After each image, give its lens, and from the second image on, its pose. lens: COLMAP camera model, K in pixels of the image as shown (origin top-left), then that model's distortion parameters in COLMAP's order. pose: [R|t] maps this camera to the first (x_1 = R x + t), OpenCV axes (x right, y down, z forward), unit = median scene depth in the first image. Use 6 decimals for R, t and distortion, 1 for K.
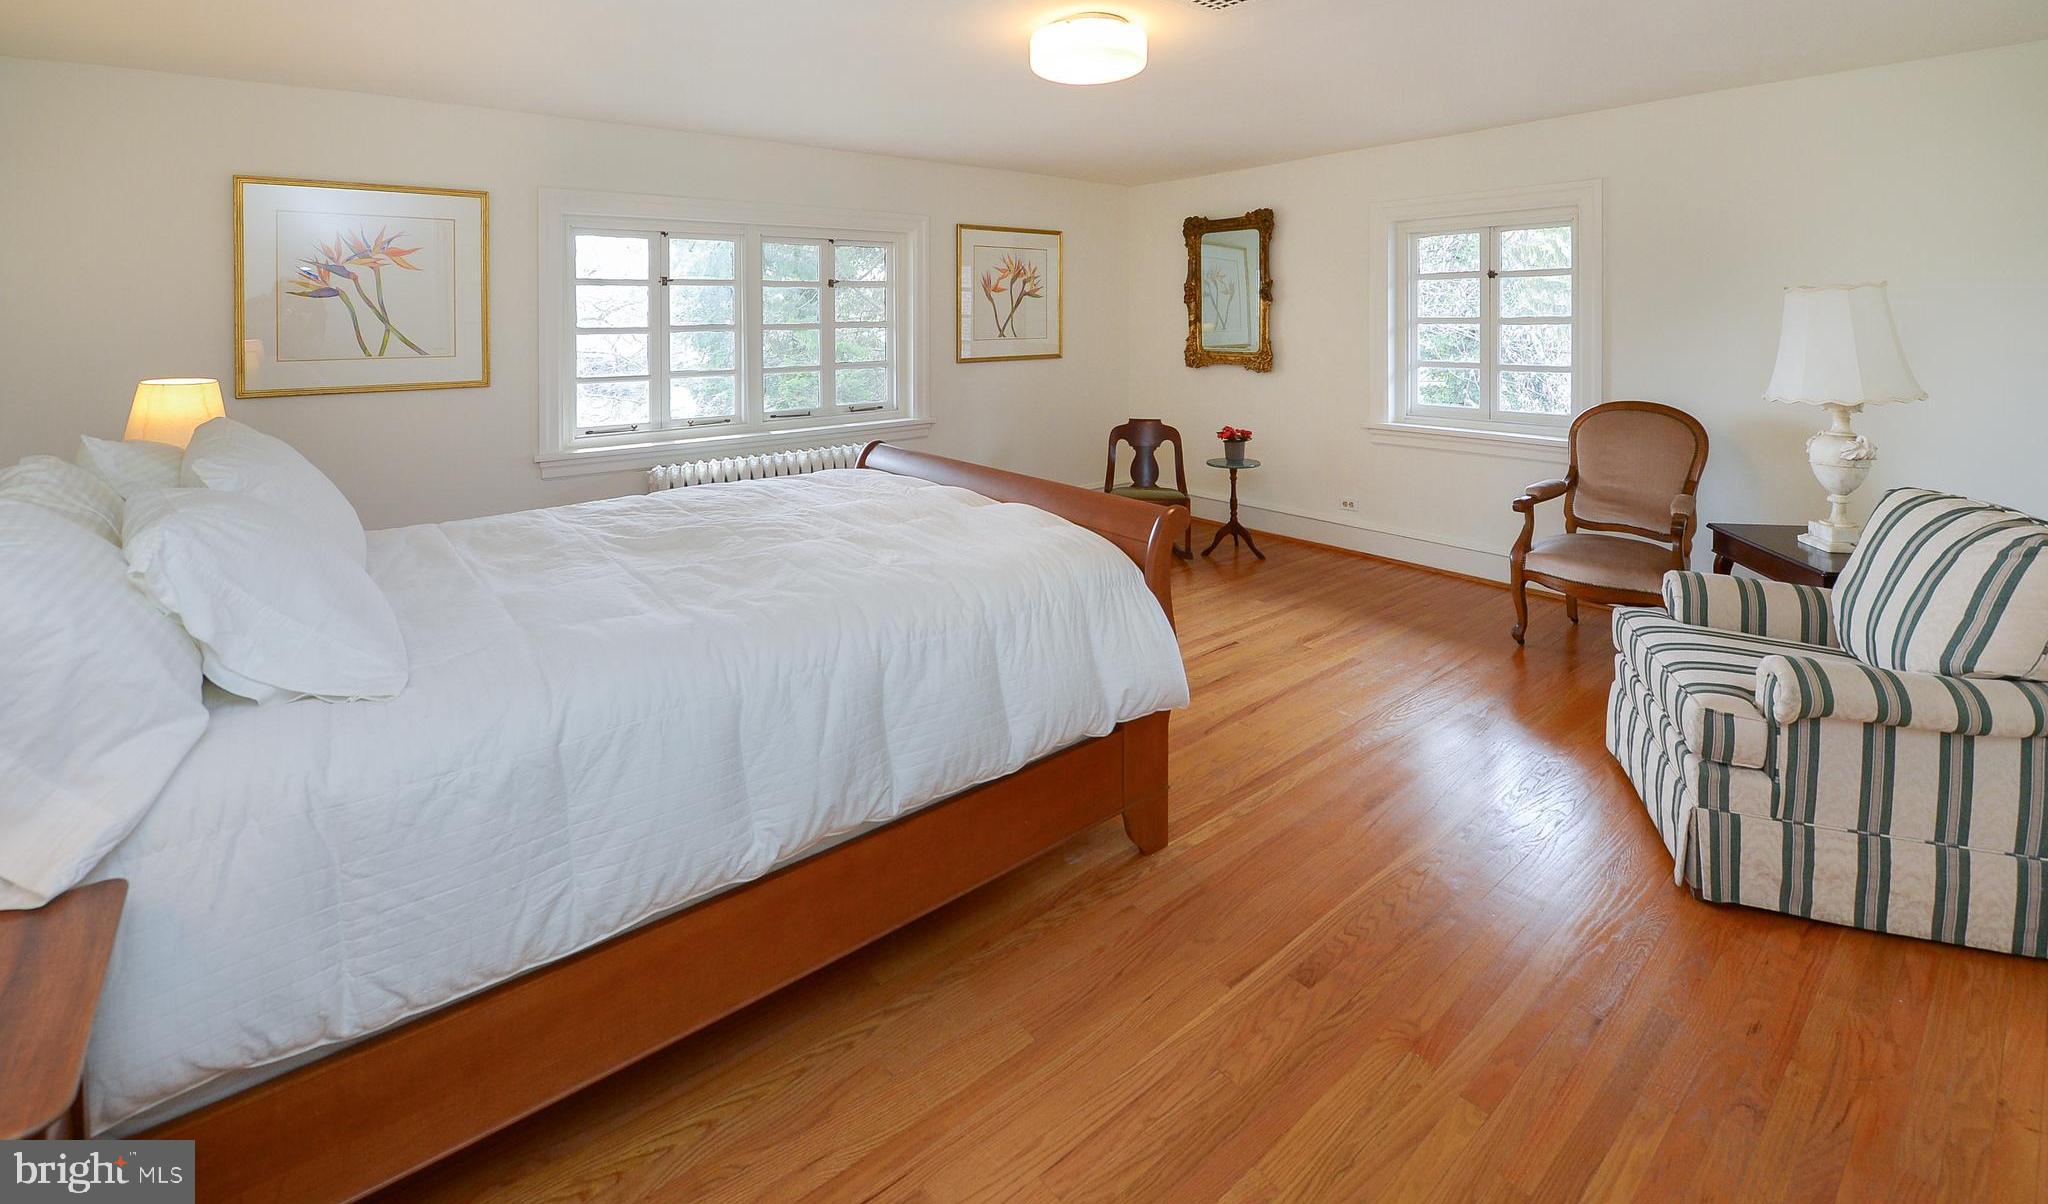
lens RADIAL K [[909.7, 0, 1030.4], [0, 909.7, 354.4], [0, 0, 1]] dist [-0.016999, -0.000108]
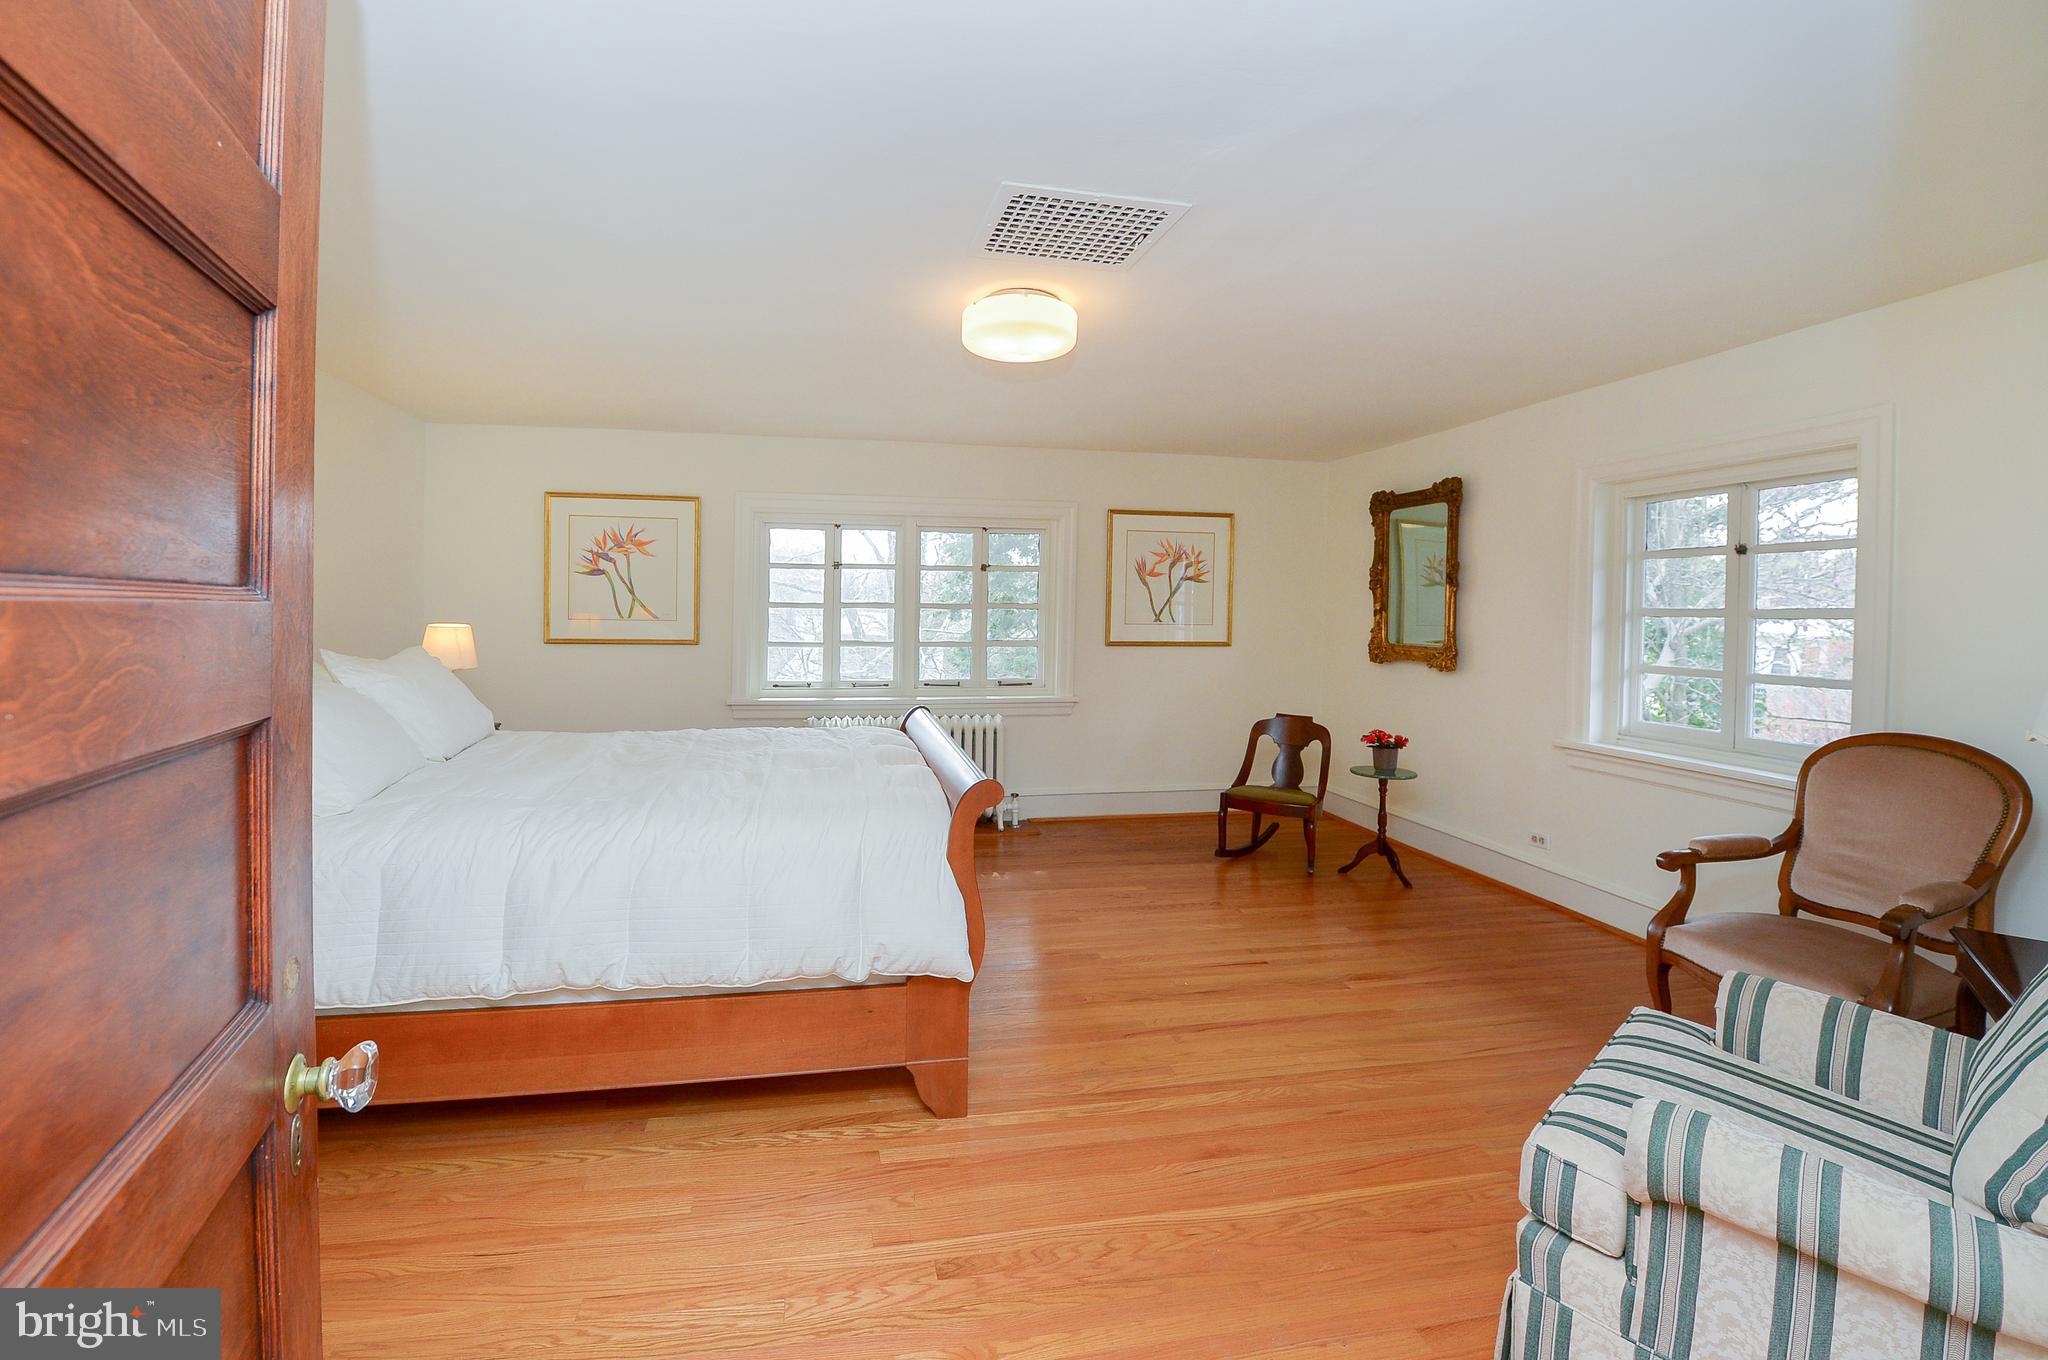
lens RADIAL K [[857.2, 0, 910.7], [0, 857.2, 639.0], [0, 0, 1]] dist [-0.012779, -0.000373]
pose [[0.859664, 0.038547, -0.509404, 0.245562], [-0.041179, 0.999133, 0.006112, 0.005827], [0.509198, 0.015723, 0.860506, 0.065685]]
